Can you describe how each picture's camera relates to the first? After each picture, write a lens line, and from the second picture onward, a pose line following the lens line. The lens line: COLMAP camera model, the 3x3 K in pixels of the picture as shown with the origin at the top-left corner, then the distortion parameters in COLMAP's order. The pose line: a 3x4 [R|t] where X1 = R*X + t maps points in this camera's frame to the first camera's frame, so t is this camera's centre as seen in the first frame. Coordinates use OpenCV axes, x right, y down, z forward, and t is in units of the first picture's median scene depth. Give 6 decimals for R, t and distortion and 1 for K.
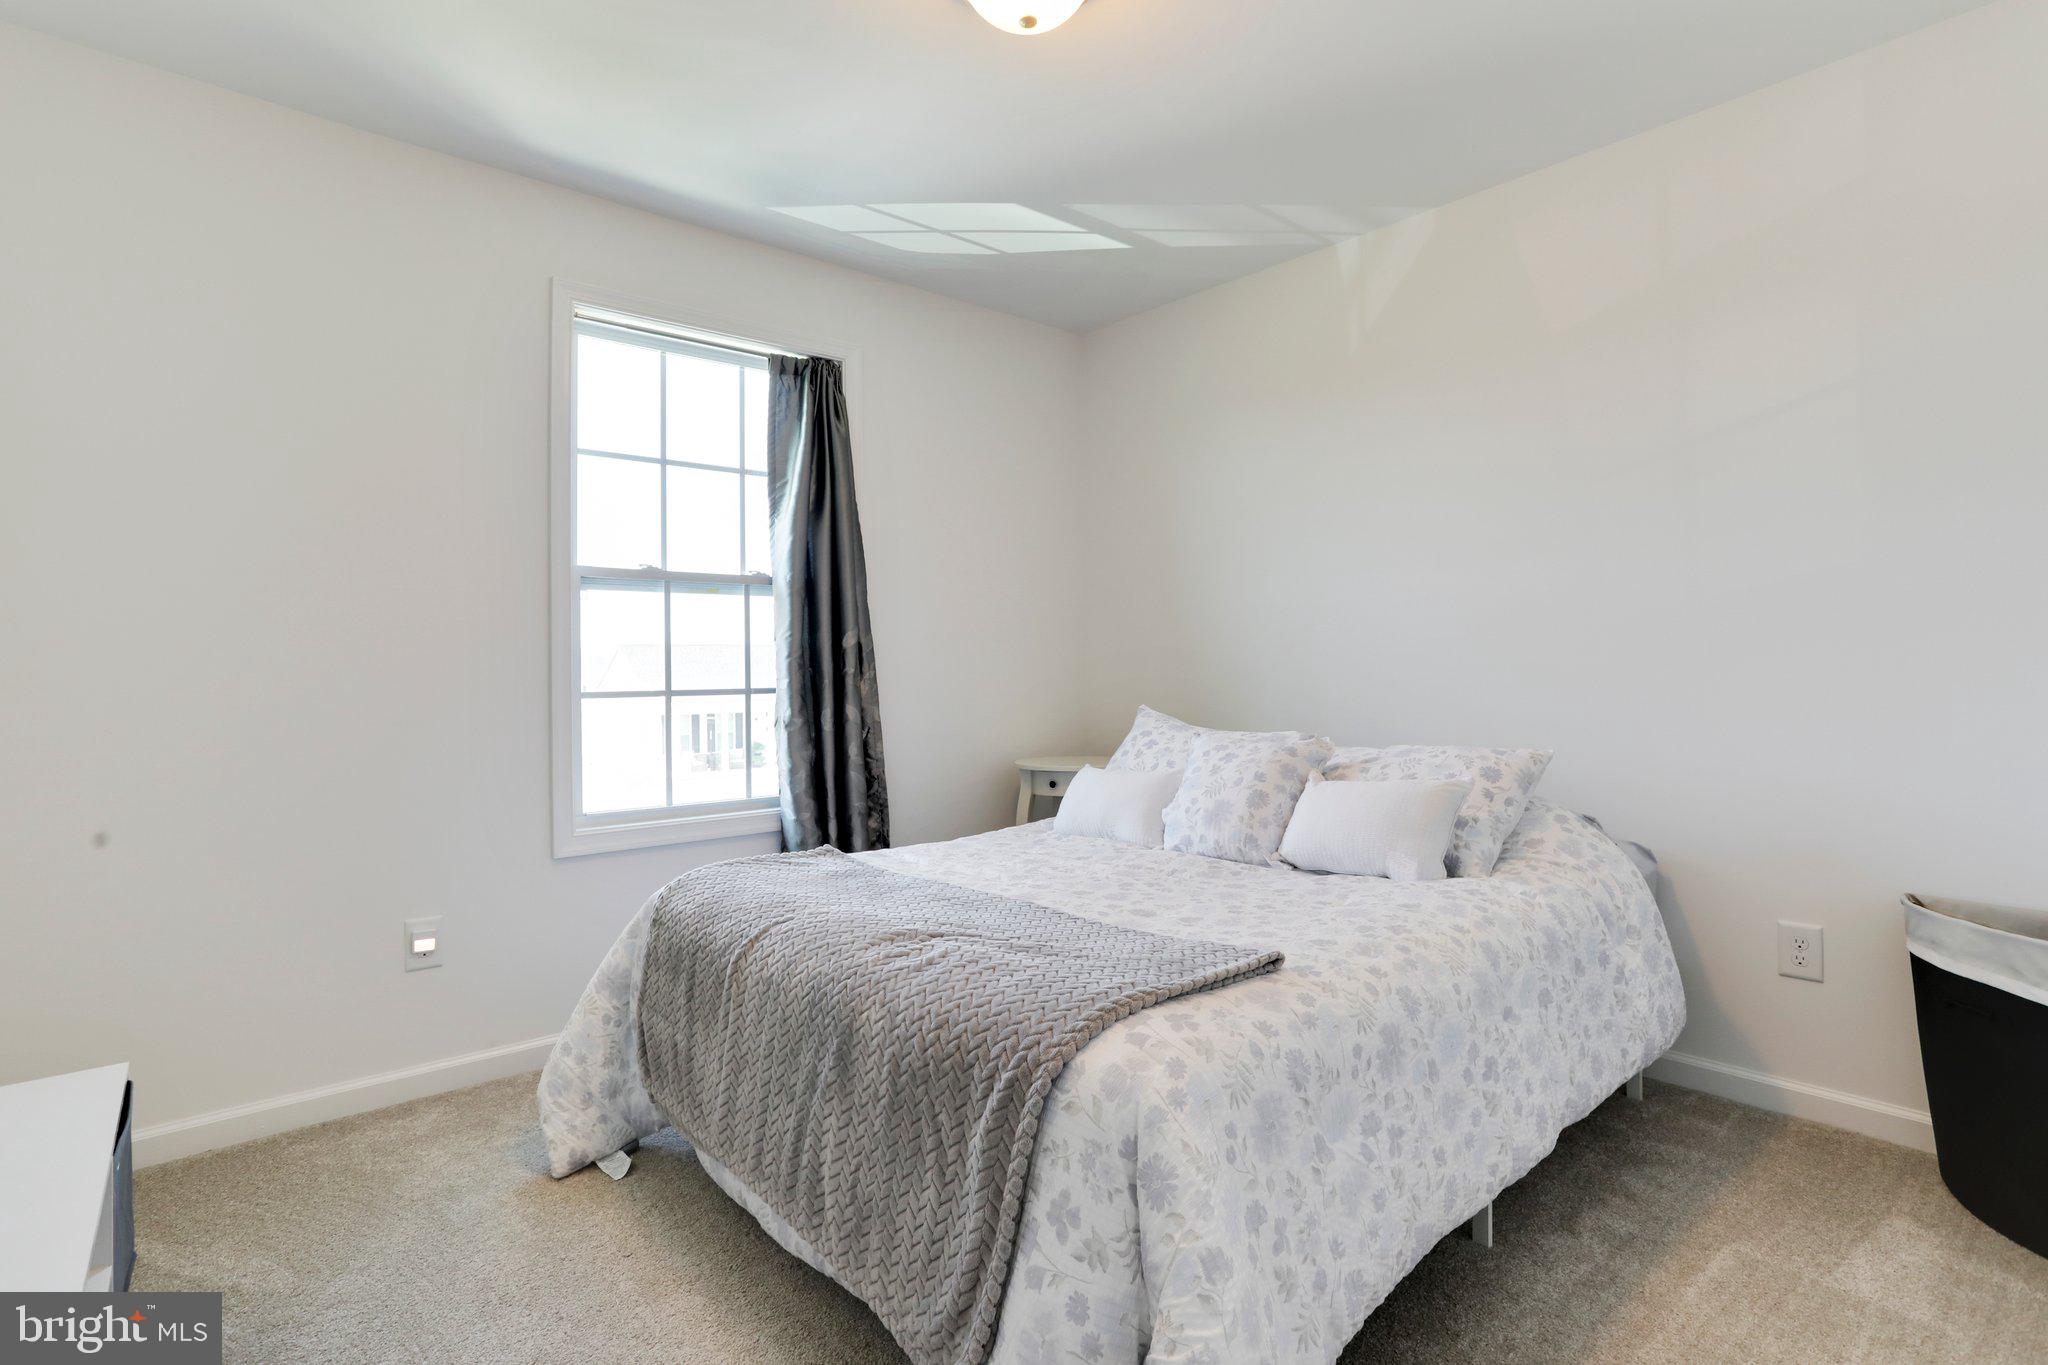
lens RADIAL K [[995.7, 0, 1026.9], [0, 995.7, 677.3], [0, 0, 1]] dist [-0.068842, 0.038747]
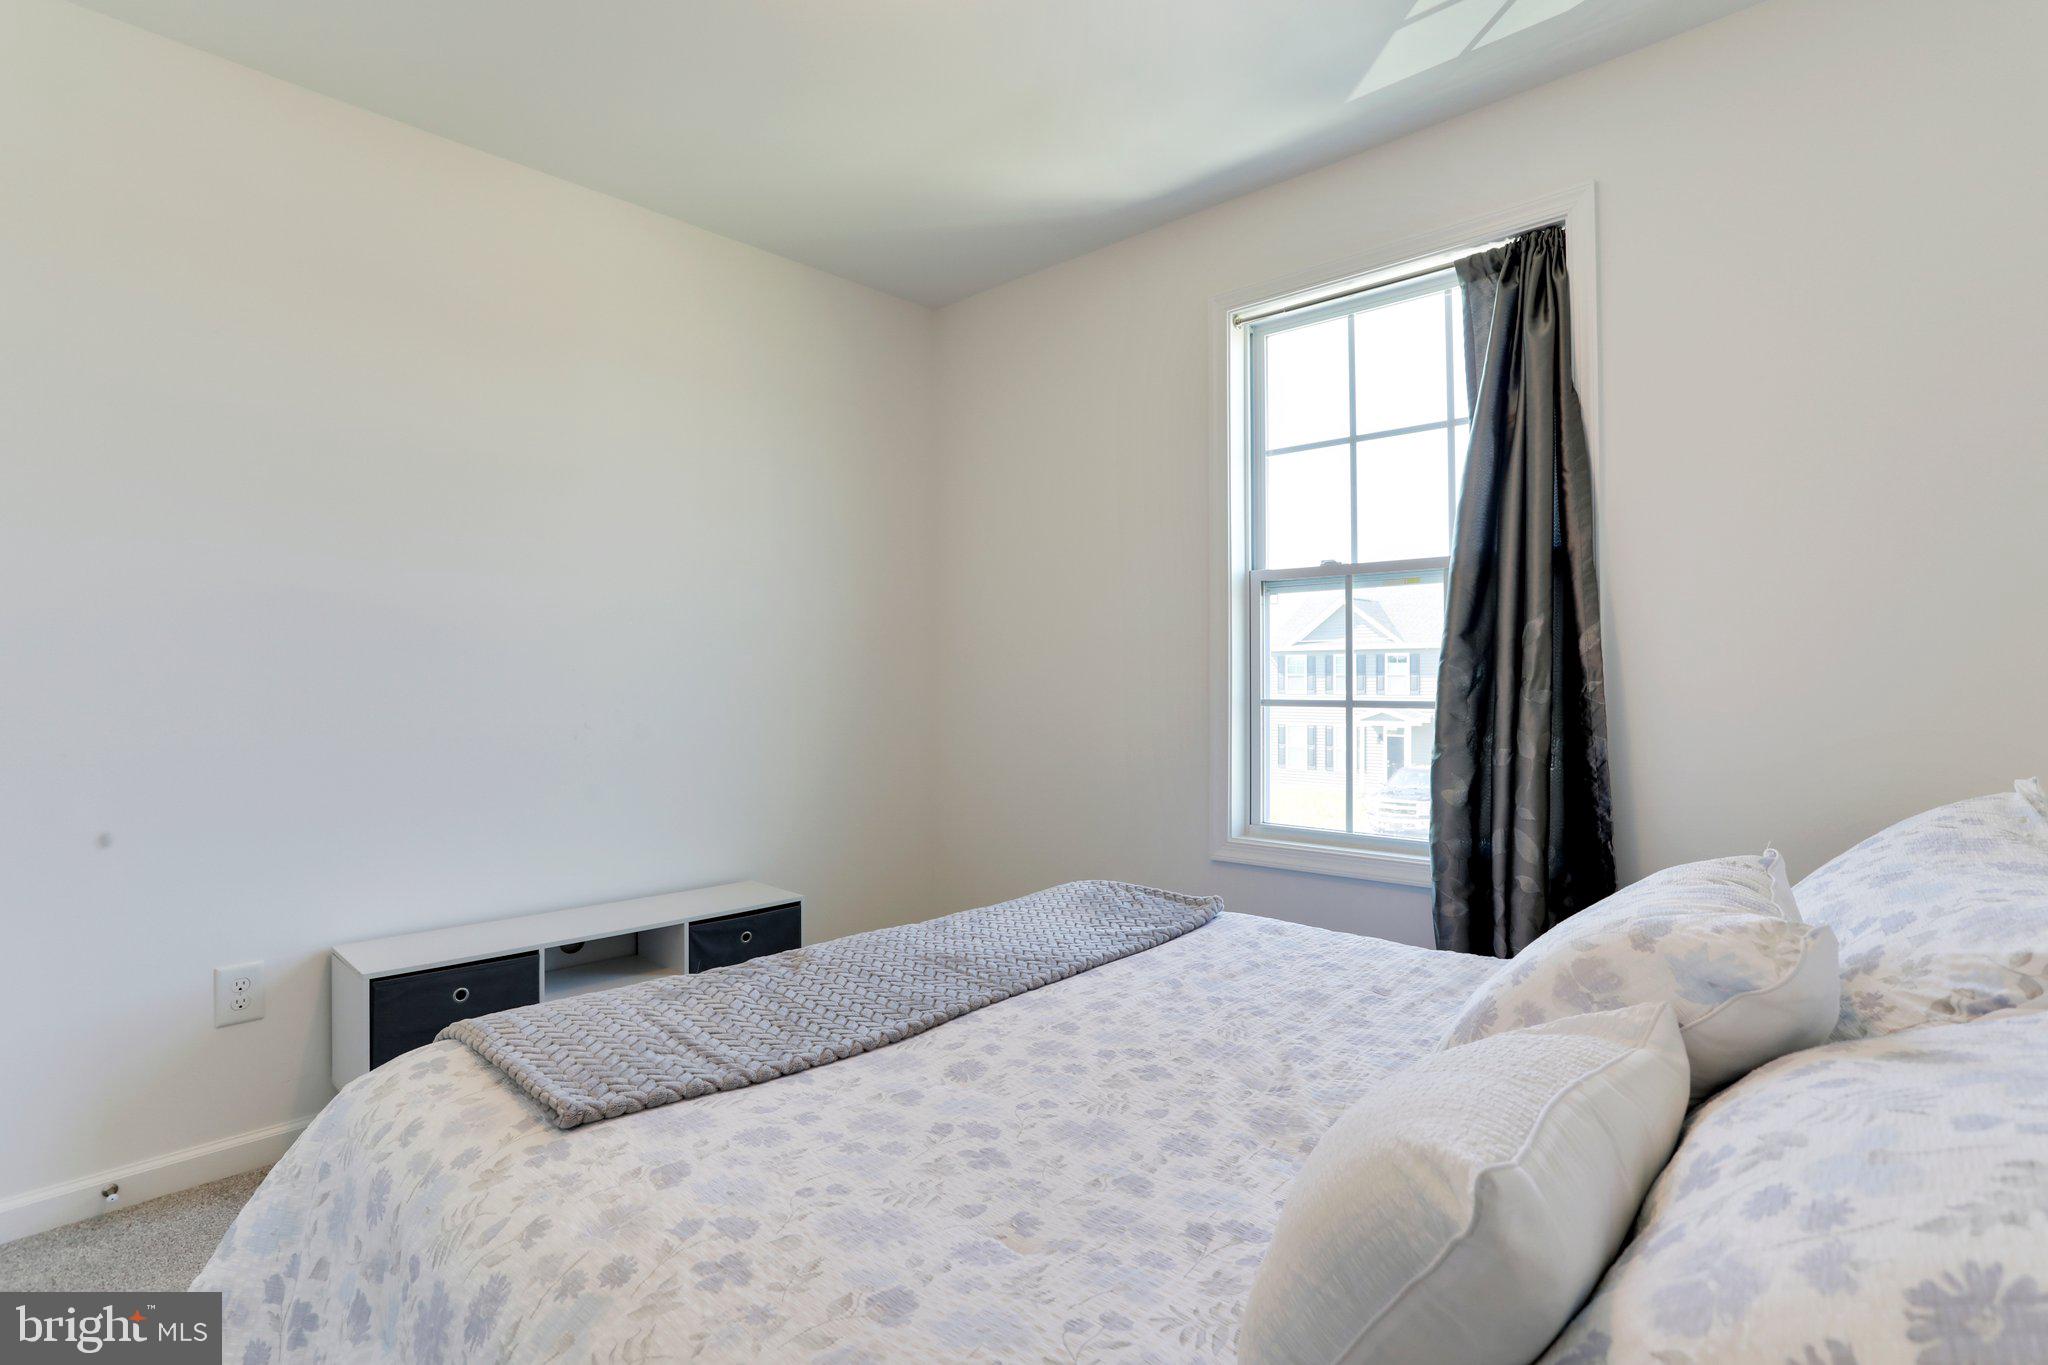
lens RADIAL K [[995.7, 0, 1026.9], [0, 995.7, 677.3], [0, 0, 1]] dist [-0.068842, 0.038747]
pose [[0.101048, 0.008243, -0.994847, 0.479045], [-0.006439, 0.999950, 0.007632, -0.012102], [0.994861, 0.005634, 0.101096, 0.627451]]
